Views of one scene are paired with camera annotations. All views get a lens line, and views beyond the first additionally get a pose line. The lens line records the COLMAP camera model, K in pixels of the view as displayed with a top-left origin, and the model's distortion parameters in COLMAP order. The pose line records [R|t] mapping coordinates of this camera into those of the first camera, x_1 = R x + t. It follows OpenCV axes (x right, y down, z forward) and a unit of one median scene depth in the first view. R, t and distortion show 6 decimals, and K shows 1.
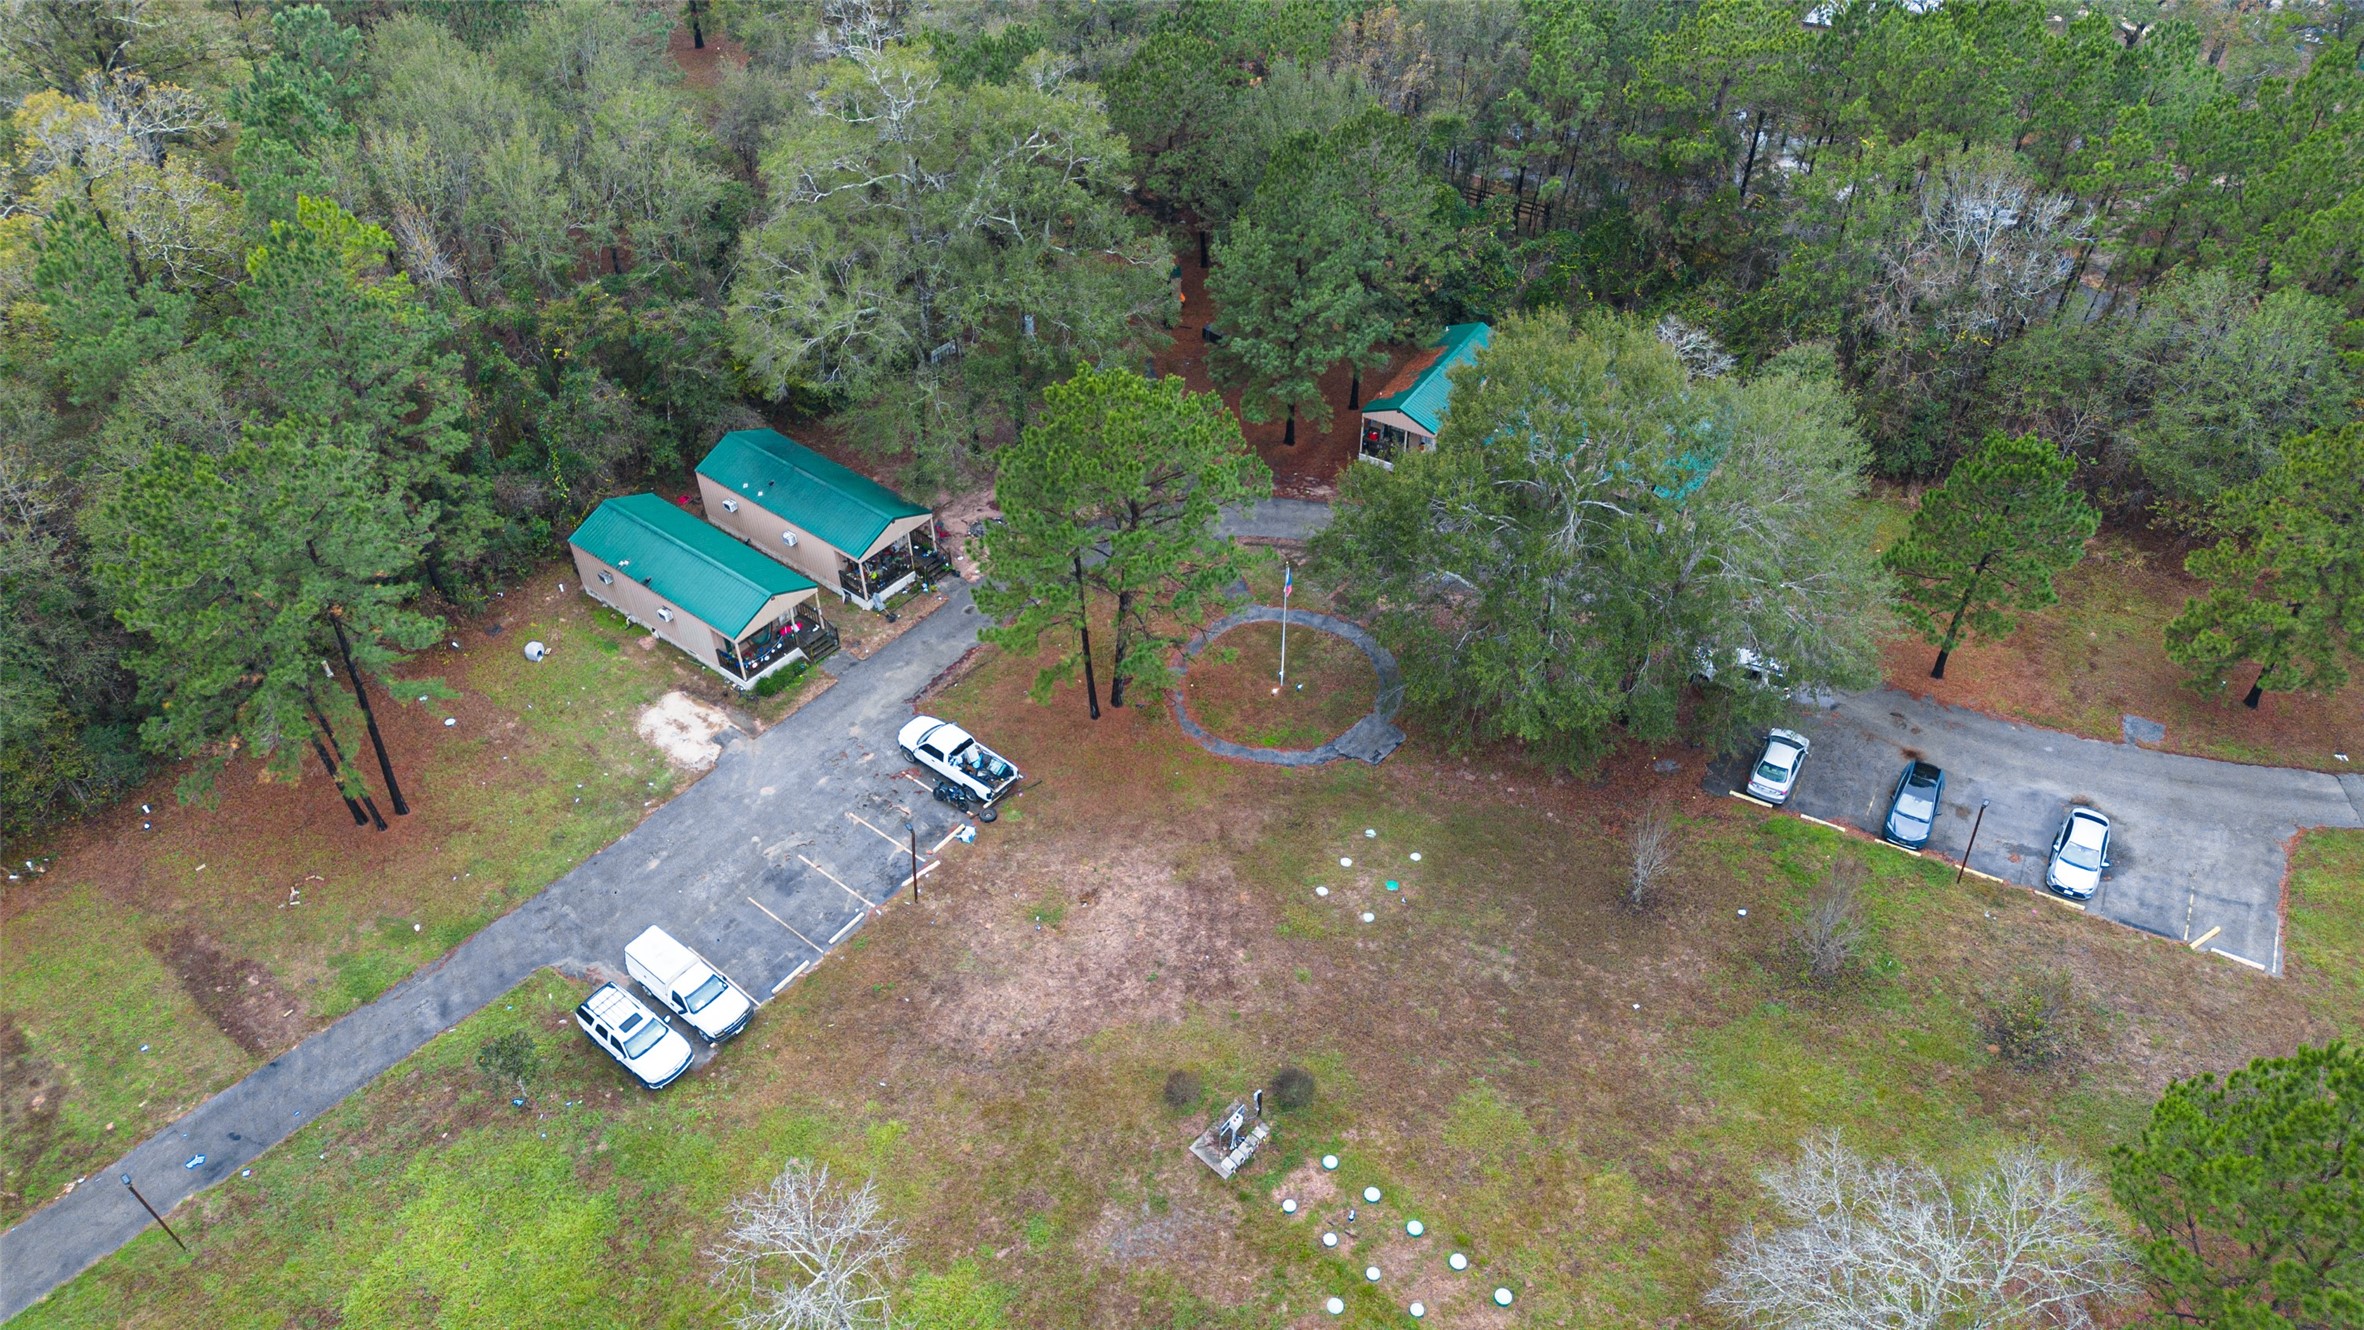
lens RADIAL K [[1636.8, 0, 1192.5], [0, 1636.8, 667.2], [0, 0, 1]] dist [0.104293, -0.071473]
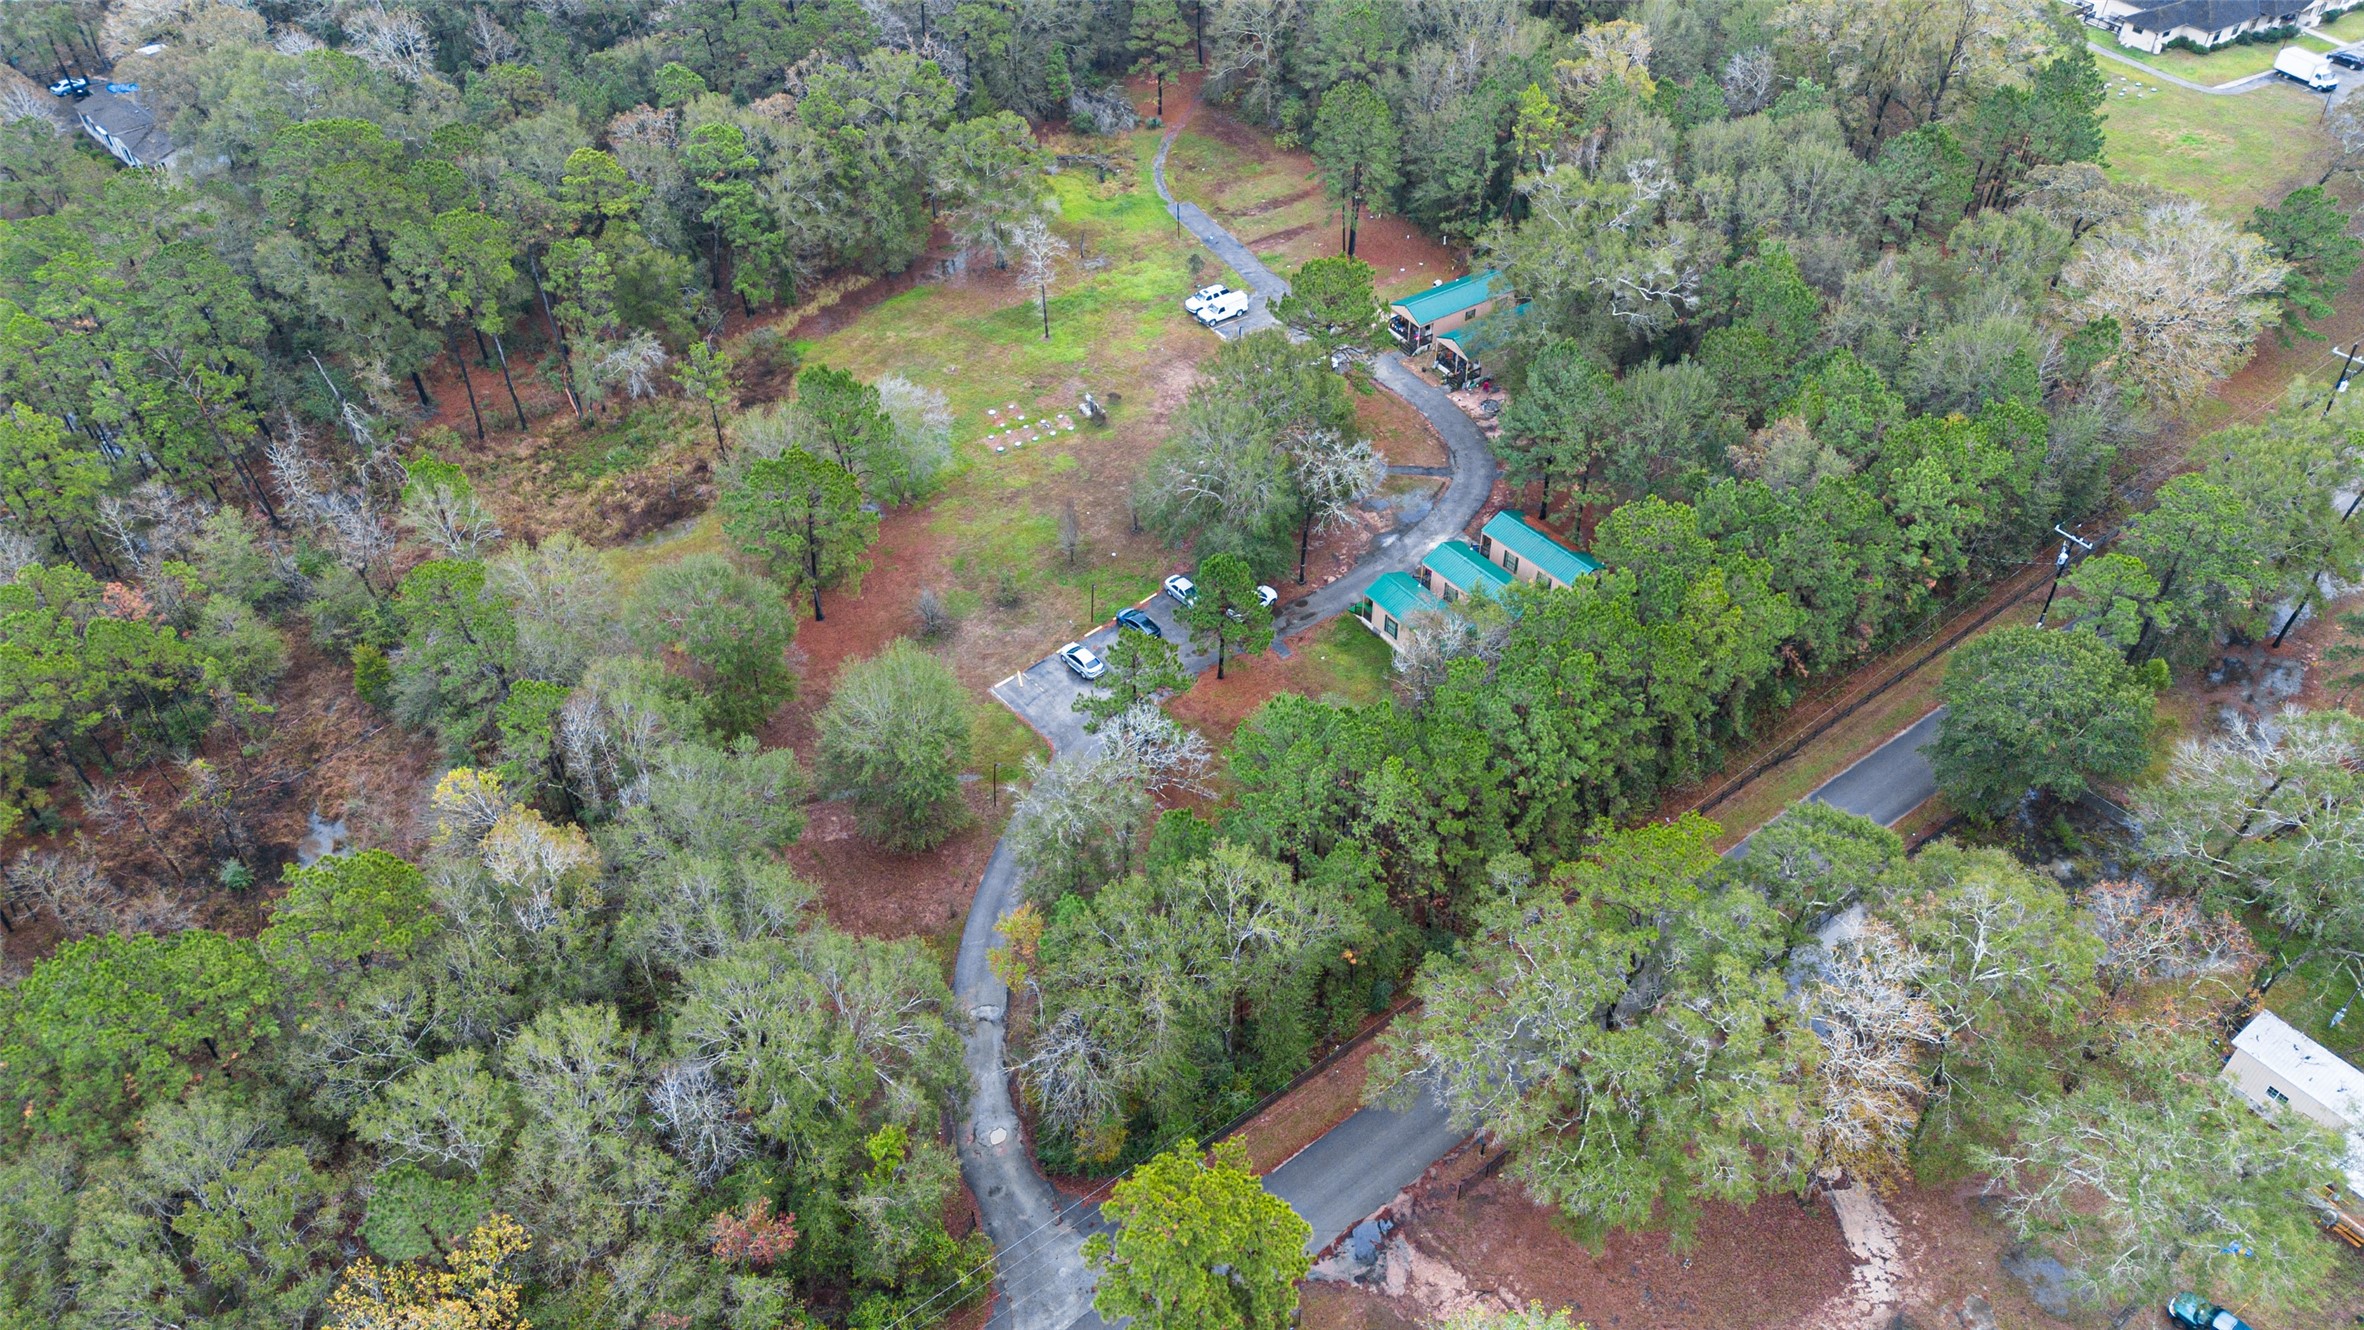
lens RADIAL K [[1669.4, 0, 1185.7], [0, 1669.4, 659.6], [0, 0, 1]] dist [0.080189, -0.071841]
pose [[-0.337174, 0.640124, -0.690330, 1.773115], [-0.602578, 0.416651, 0.680663, -1.253717], [0.723335, 0.645479, 0.245241, 0.578507]]
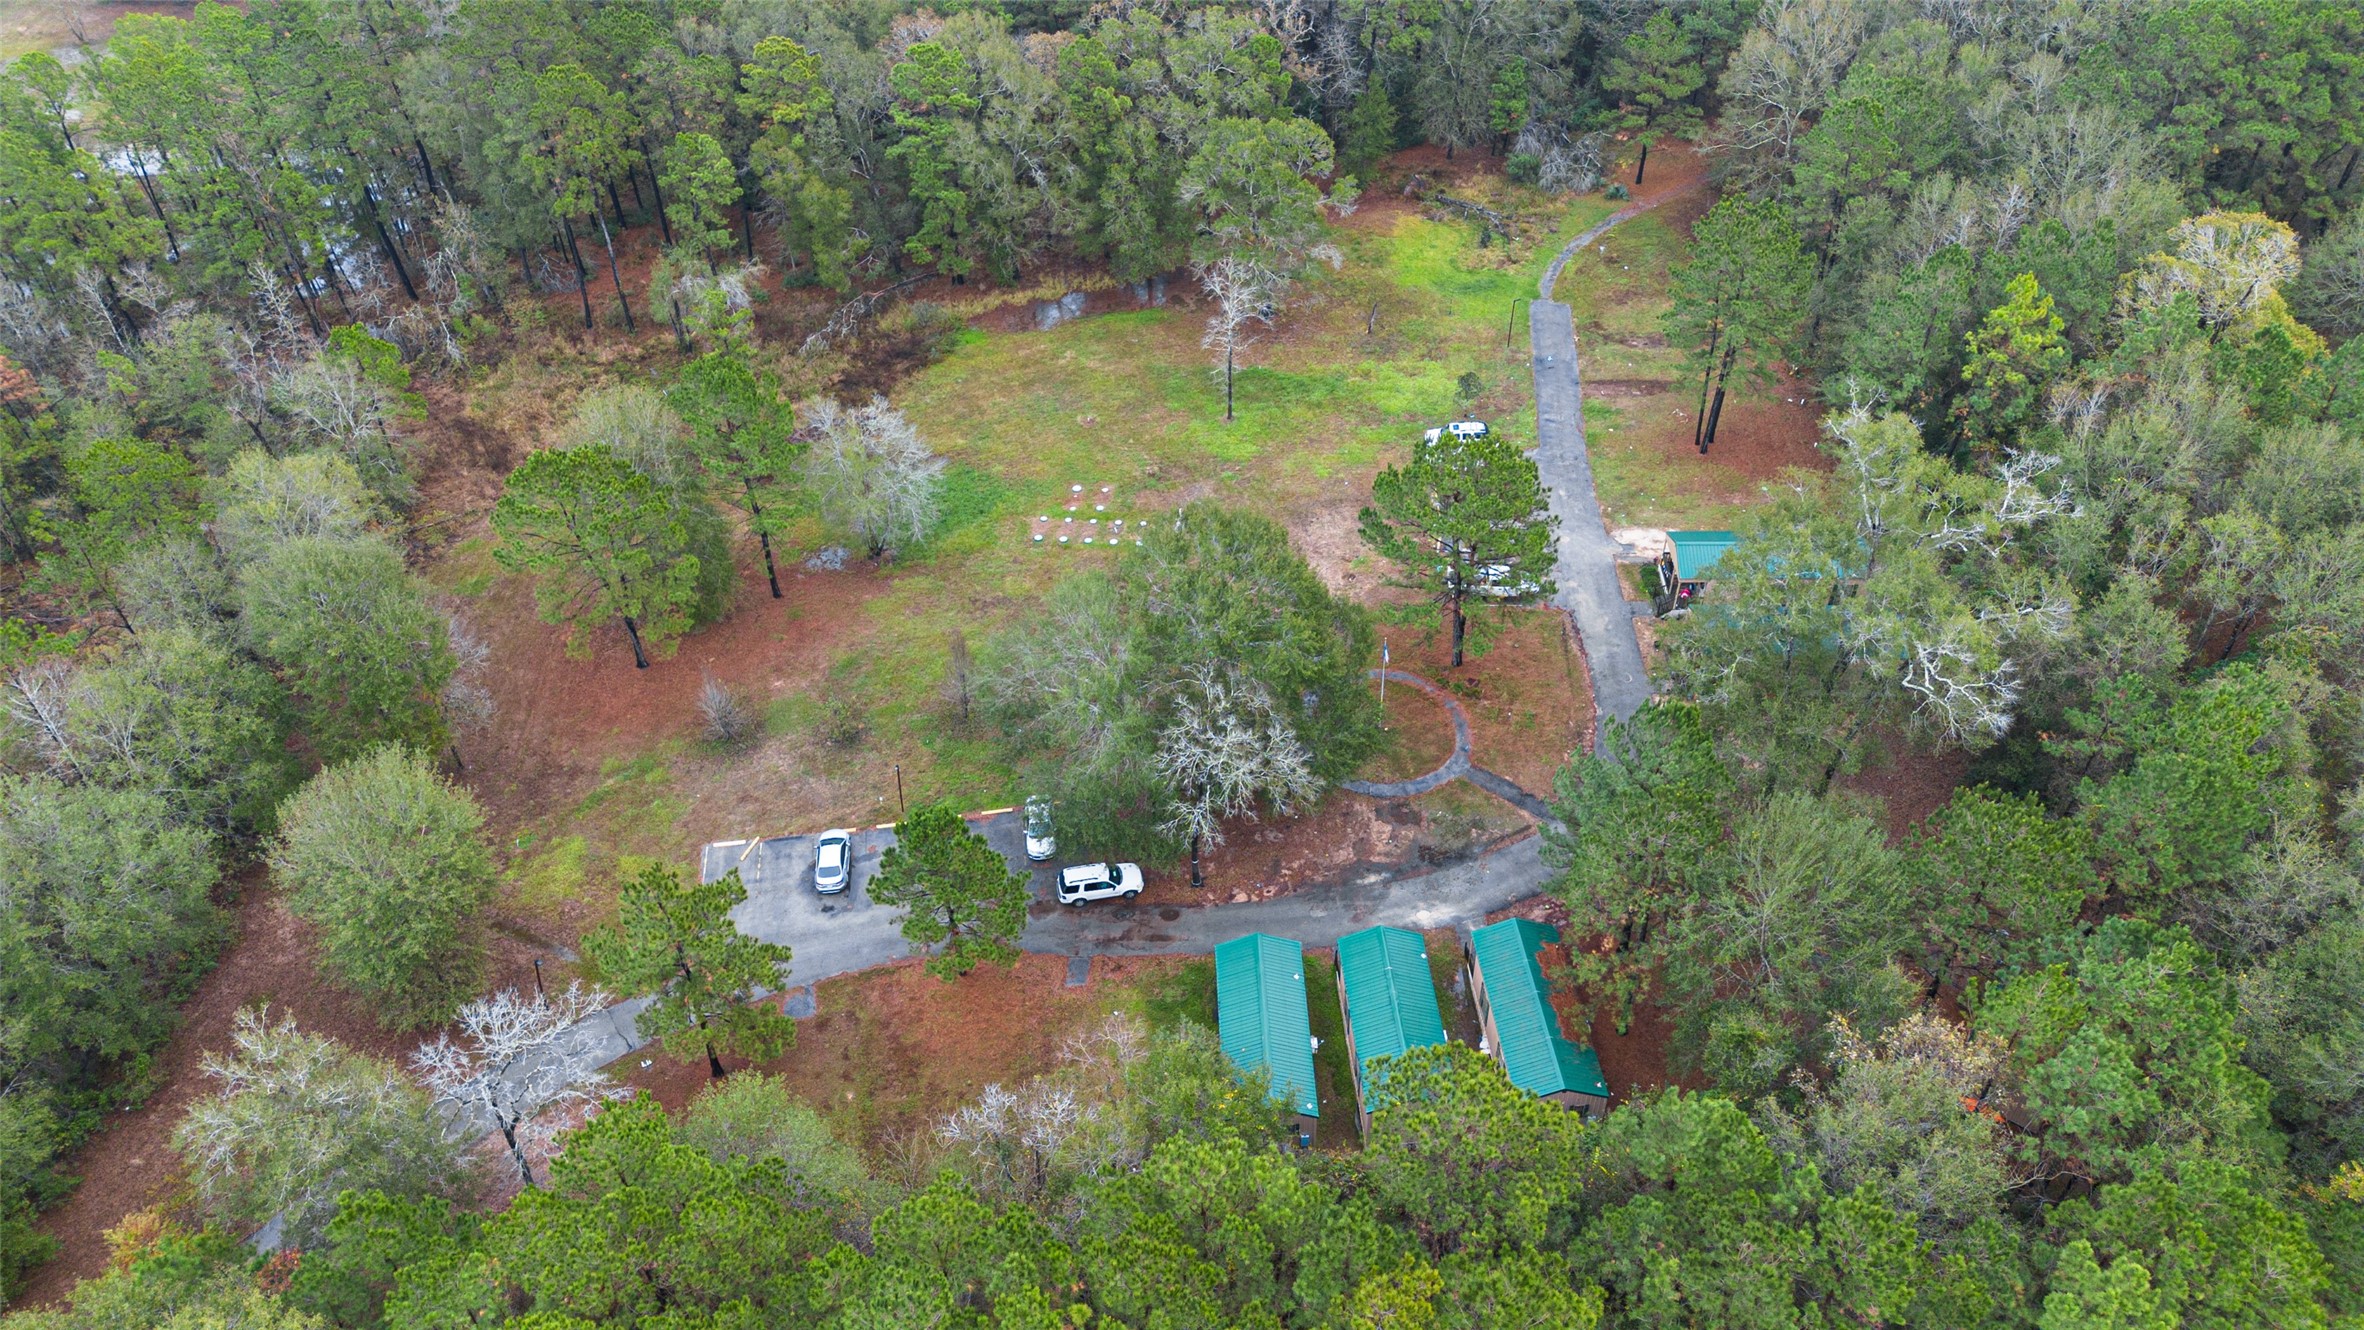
lens RADIAL K [[1669.4, 0, 1185.7], [0, 1669.4, 659.6], [0, 0, 1]] dist [0.080189, -0.071841]
pose [[-0.804223, 0.414319, -0.426105, 0.784472], [-0.366776, 0.218157, 0.904369, -1.243683], [0.467655, 0.883599, -0.023484, 0.979868]]
